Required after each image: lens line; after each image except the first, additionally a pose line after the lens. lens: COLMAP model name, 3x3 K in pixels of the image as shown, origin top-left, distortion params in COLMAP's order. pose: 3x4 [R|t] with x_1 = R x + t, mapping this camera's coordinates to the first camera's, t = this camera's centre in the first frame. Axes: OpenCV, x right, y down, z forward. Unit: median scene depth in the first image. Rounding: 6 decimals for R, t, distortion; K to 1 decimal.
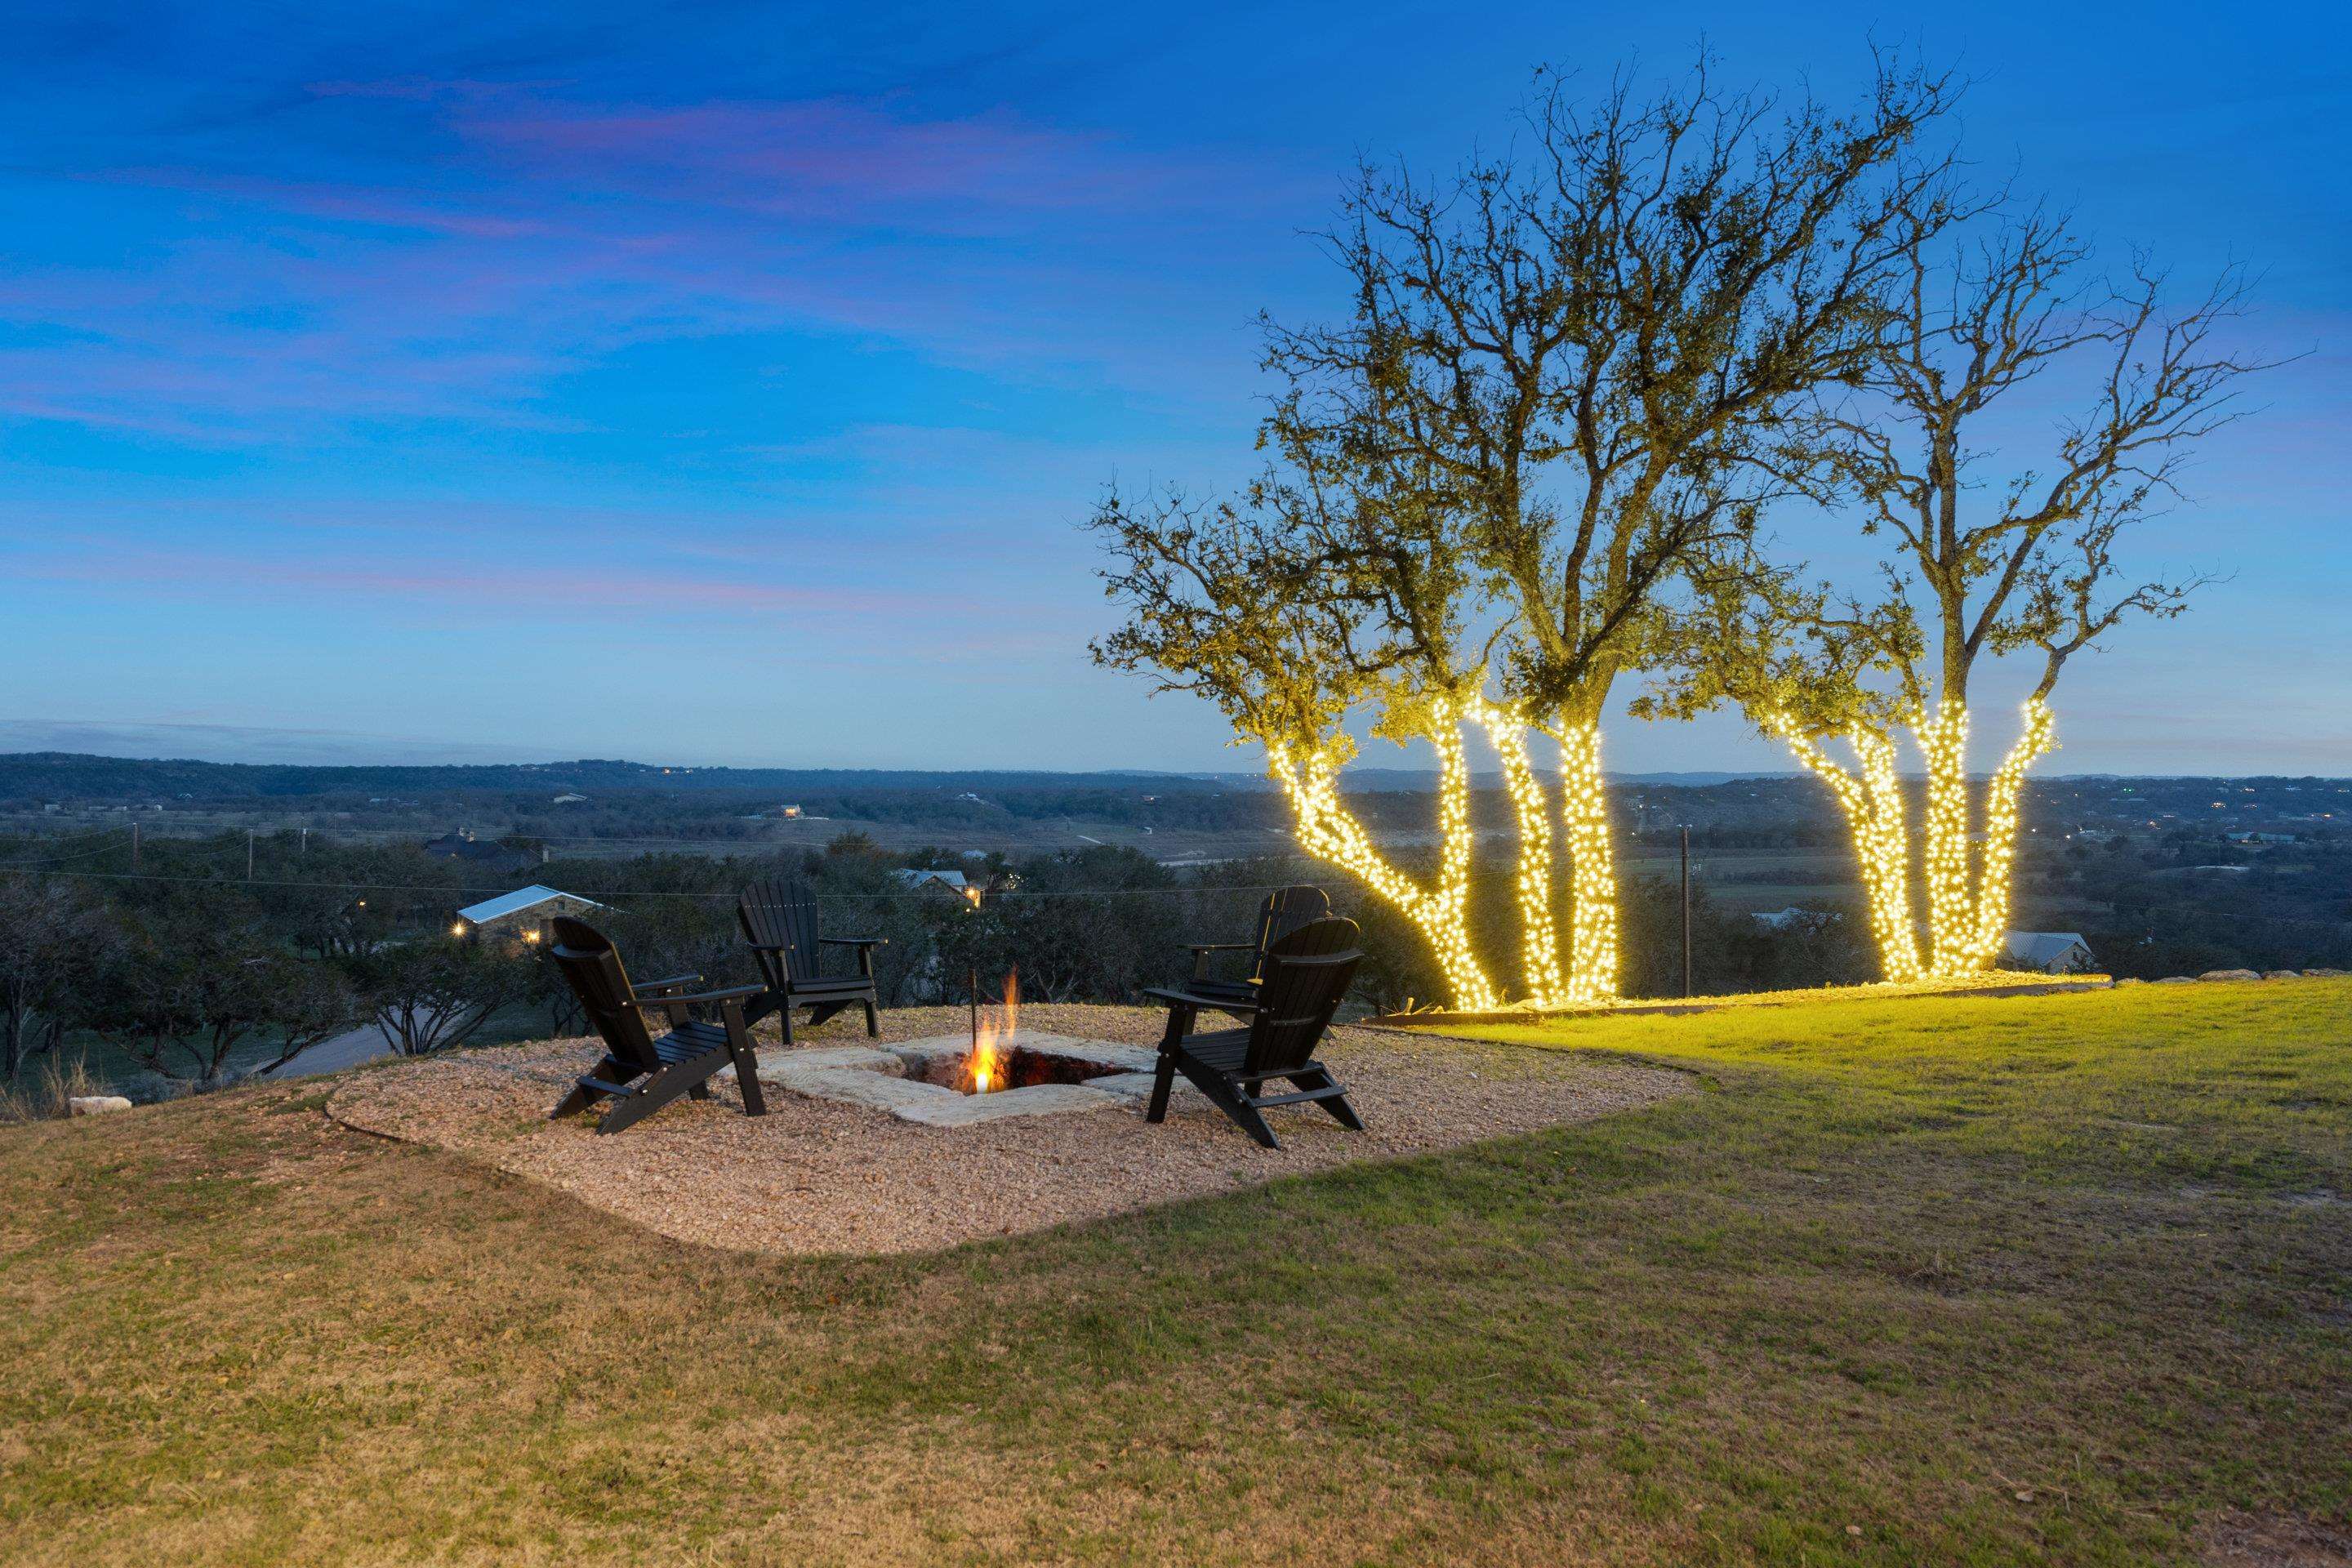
lens RADIAL K [[1681.3, 0, 1176.0], [0, 1681.3, 784.0], [0, 0, 1]] dist [0.003095, -0.000115]
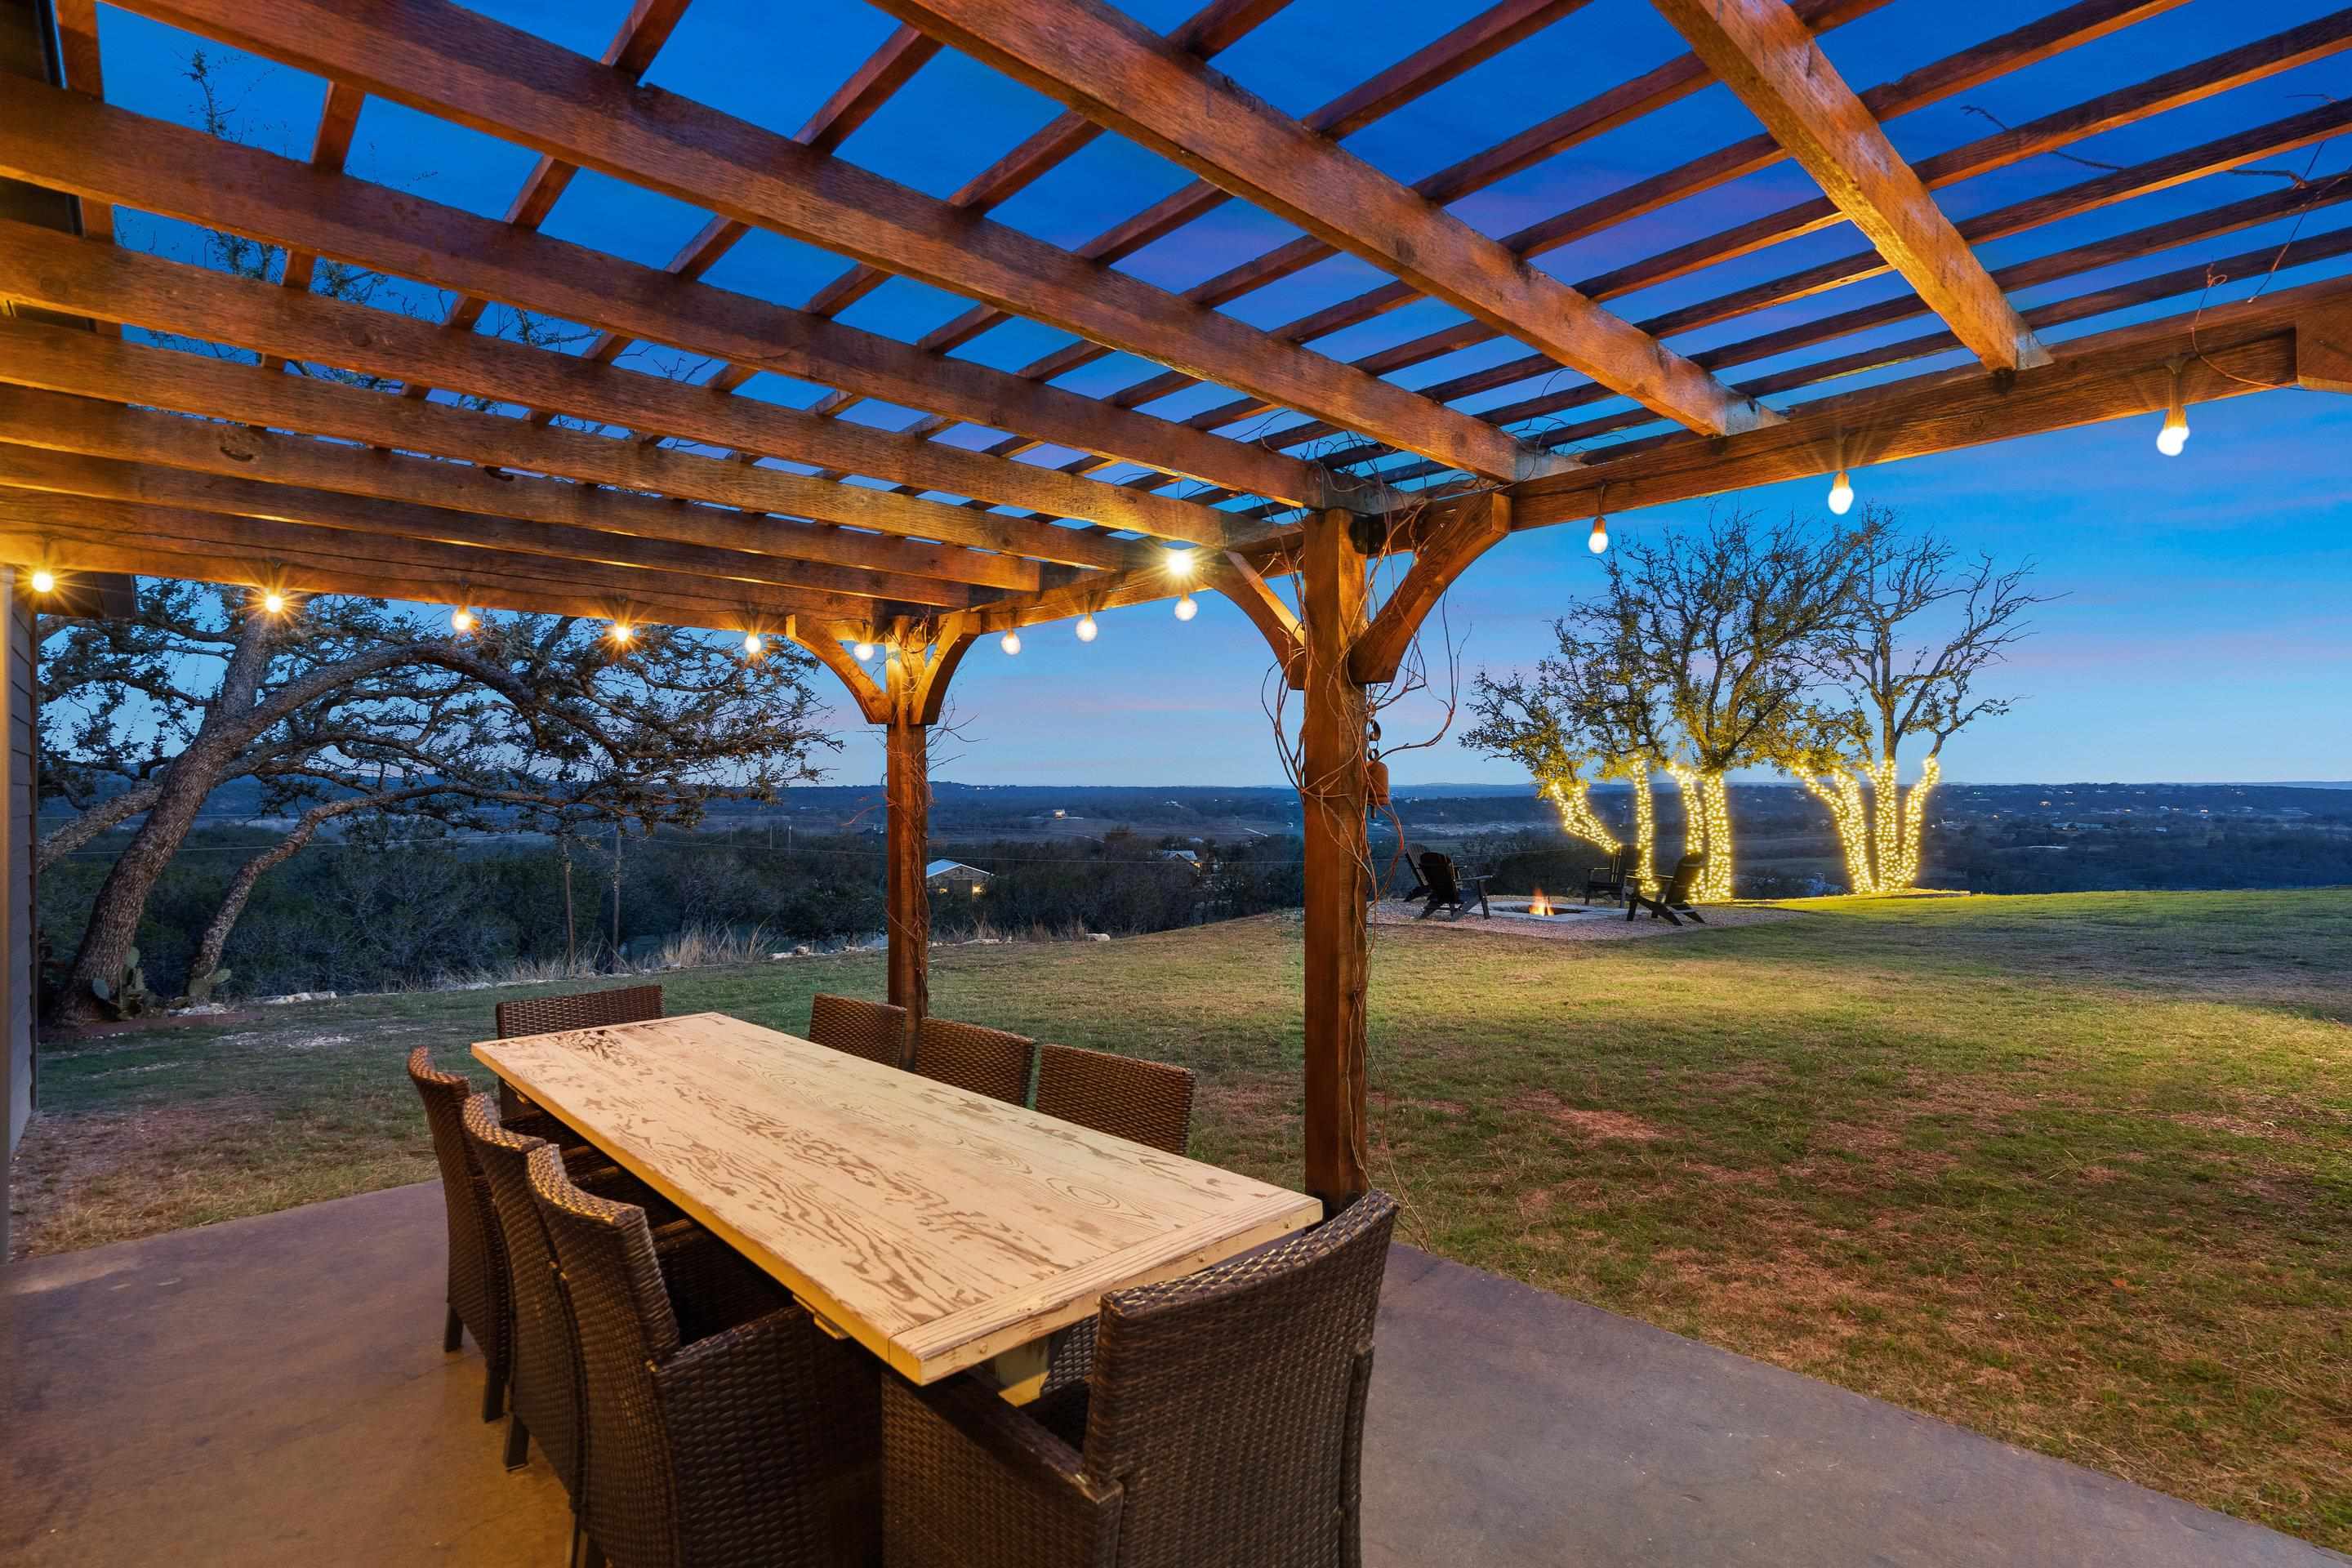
lens RADIAL K [[1119.3, 0, 1178.3], [0, 1119.3, 795.8], [0, 0, 1]] dist [-0.002093, 0.000213]
pose [[0.994398, -0.007387, -0.105441, -0.266471], [0.007542, 0.999971, 0.001076, -0.012615], [0.105430, -0.001865, 0.994425, -0.469435]]
